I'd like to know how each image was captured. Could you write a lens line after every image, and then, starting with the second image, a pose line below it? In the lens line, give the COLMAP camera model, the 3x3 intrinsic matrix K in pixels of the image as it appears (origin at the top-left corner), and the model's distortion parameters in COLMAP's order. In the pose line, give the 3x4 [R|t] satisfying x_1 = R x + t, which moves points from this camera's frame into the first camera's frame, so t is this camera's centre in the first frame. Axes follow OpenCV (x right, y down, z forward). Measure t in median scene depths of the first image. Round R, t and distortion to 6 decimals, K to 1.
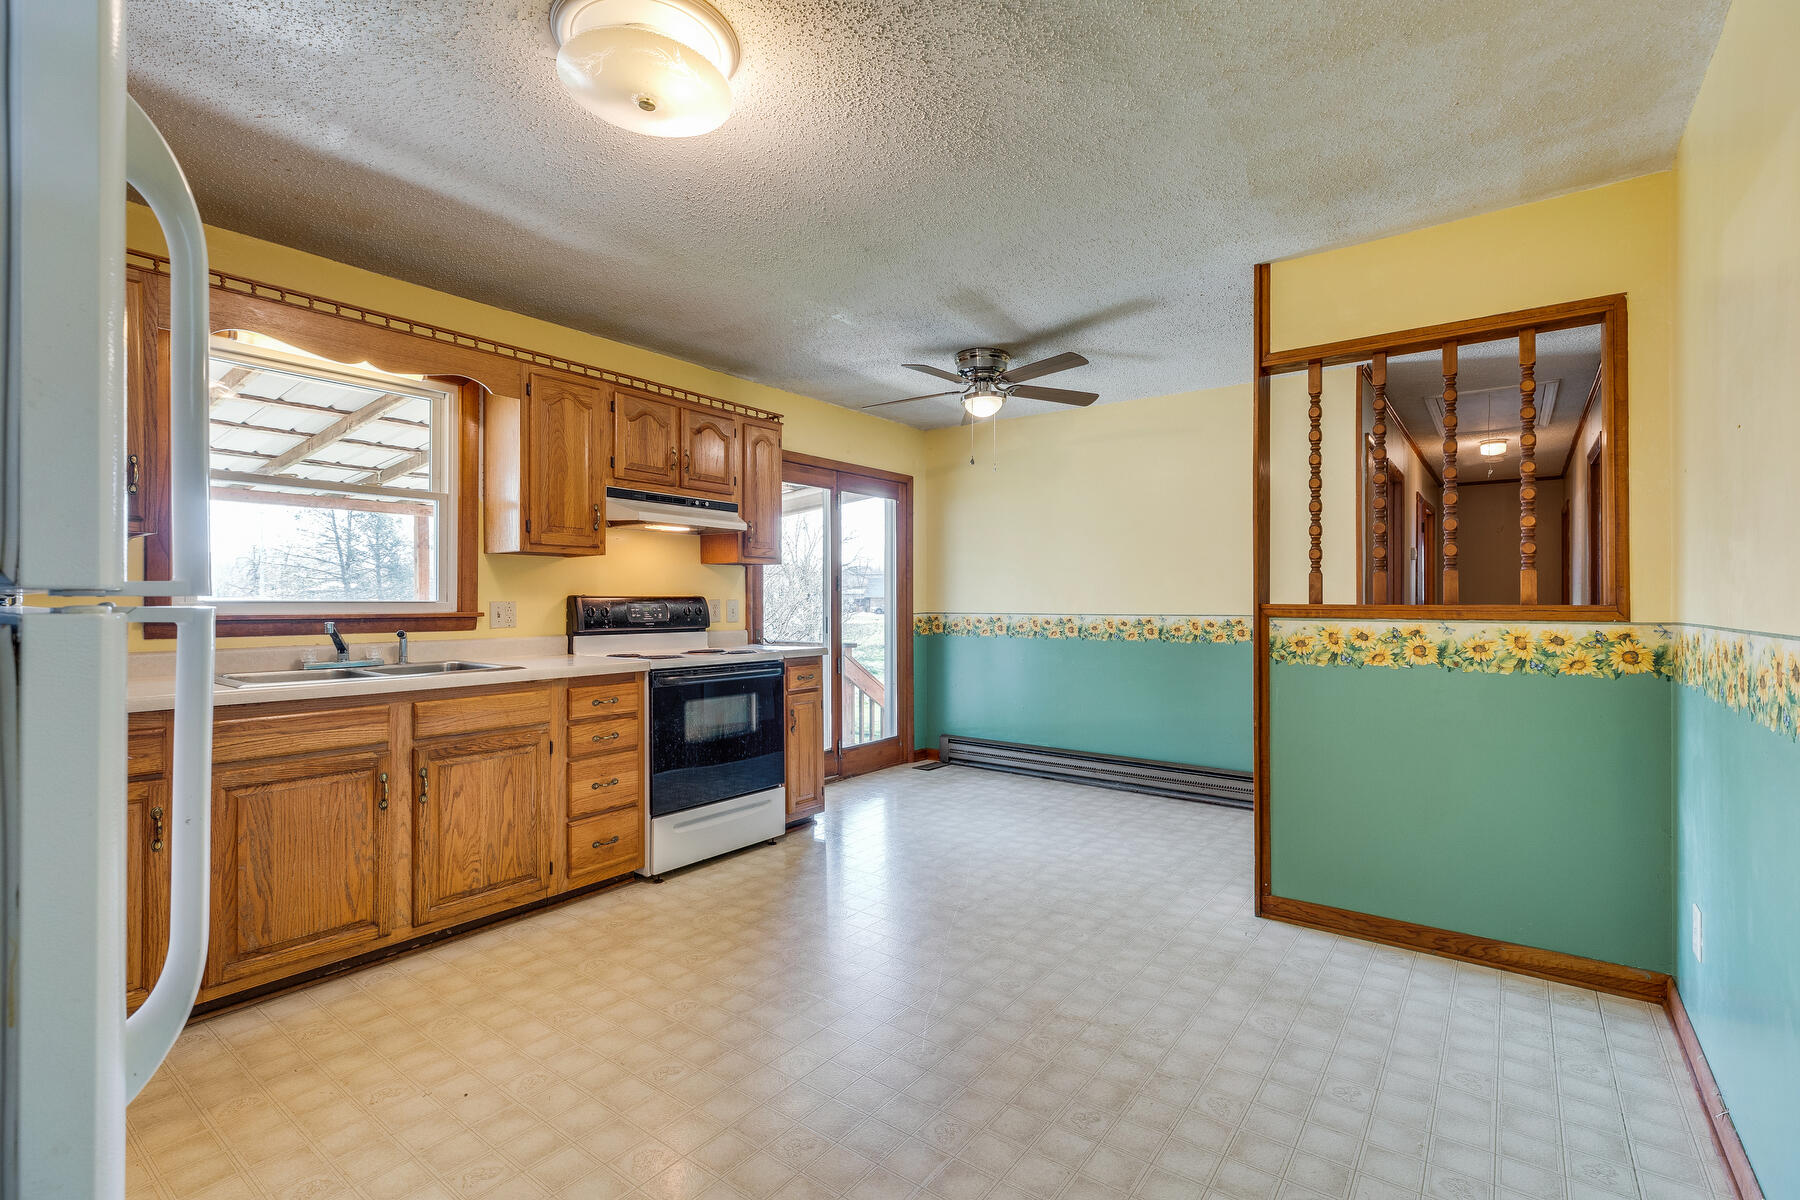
lens RADIAL K [[809.5, 0, 905.8], [0, 809.5, 598.7], [0, 0, 1]] dist [0.000110, 0.000278]
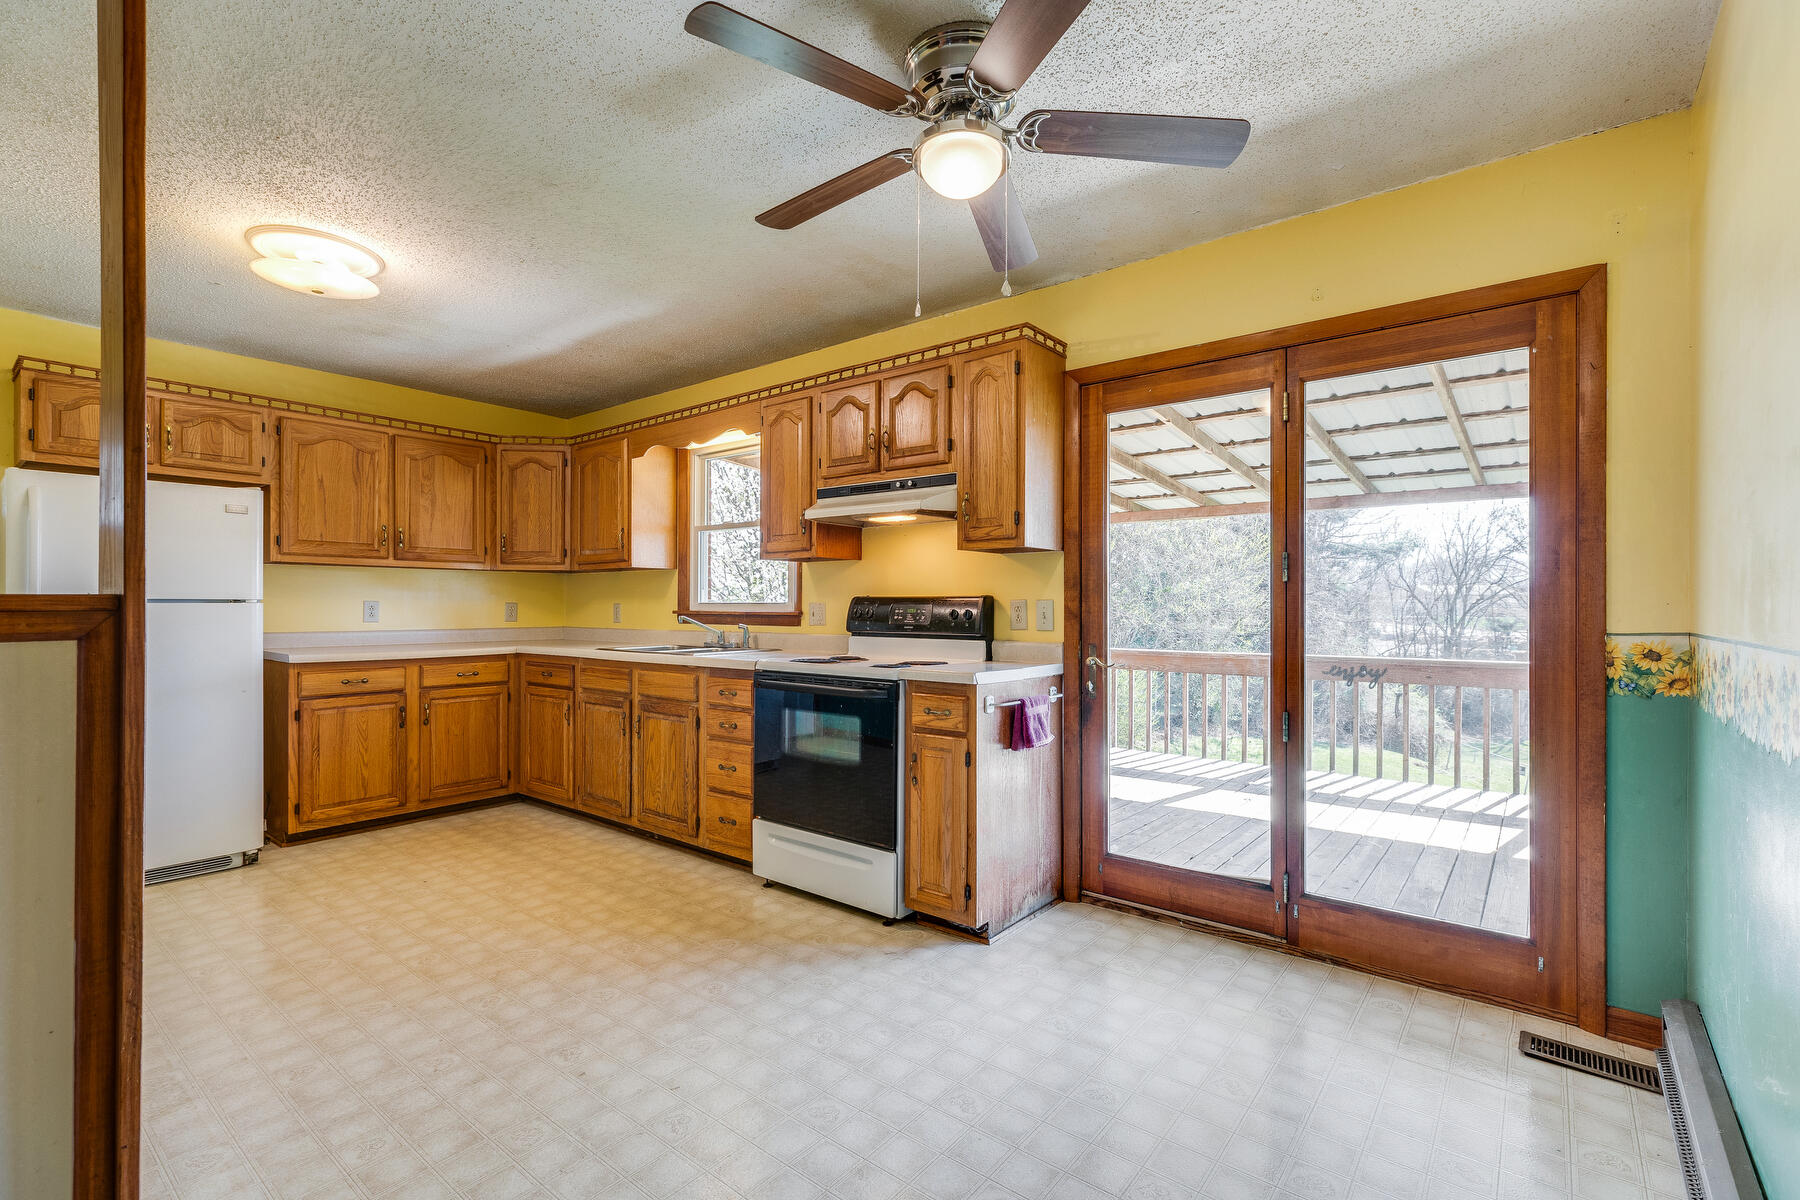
lens RADIAL K [[809.5, 0, 907.4], [0, 809.5, 607.9], [0, 0, 1]] dist [0.000110, 0.000278]
pose [[-0.028723, 0.000872, -0.999587, 0.673972], [0.001116, 0.999999, 0.000841, 0.010323], [0.999587, -0.001091, -0.028724, 1.195884]]
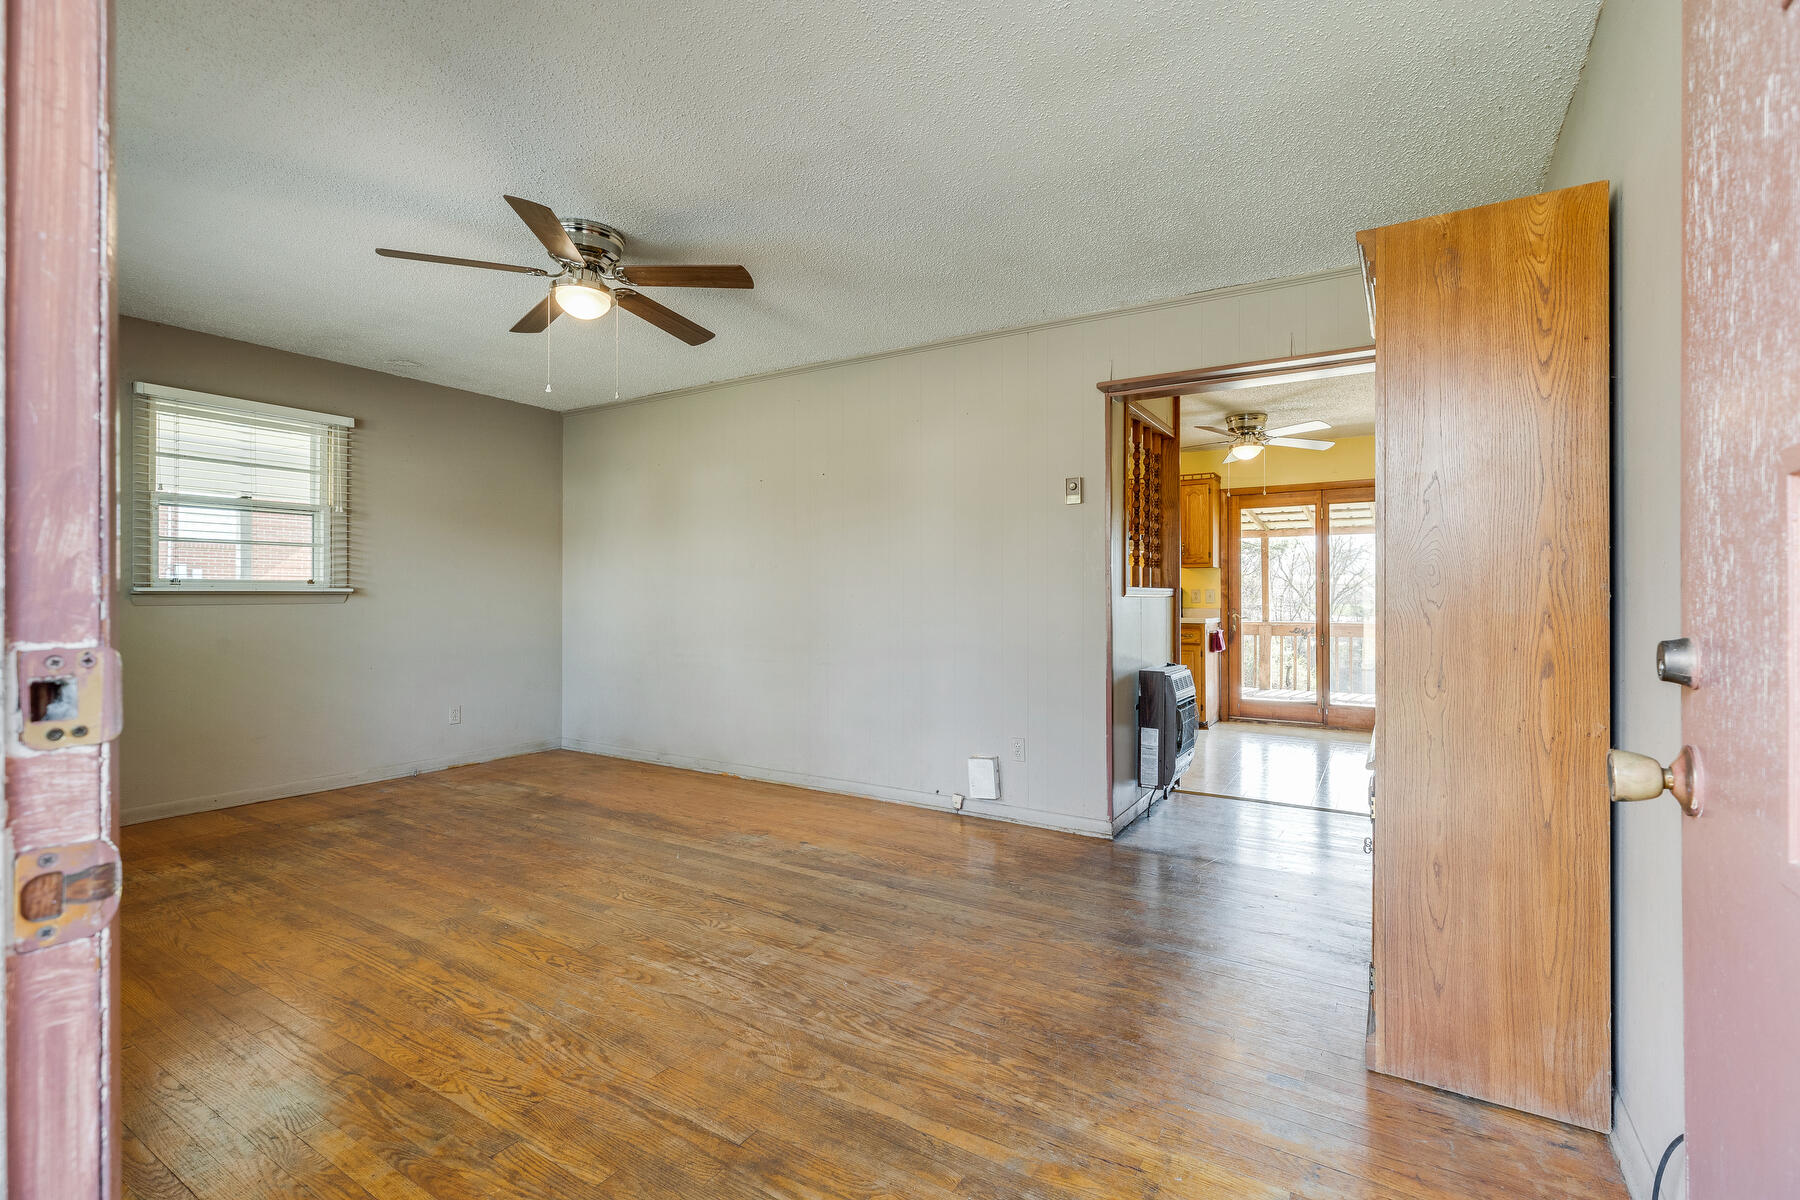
lens RADIAL K [[809.5, 0, 897.5], [0, 809.5, 594.5], [0, 0, 1]] dist [0.000110, 0.000278]
pose [[0.086093, -0.000118, -0.996287, 1.773898], [-0.000611, 1.000000, -0.000172, 0.015919], [0.996287, 0.000623, 0.086093, 0.326422]]
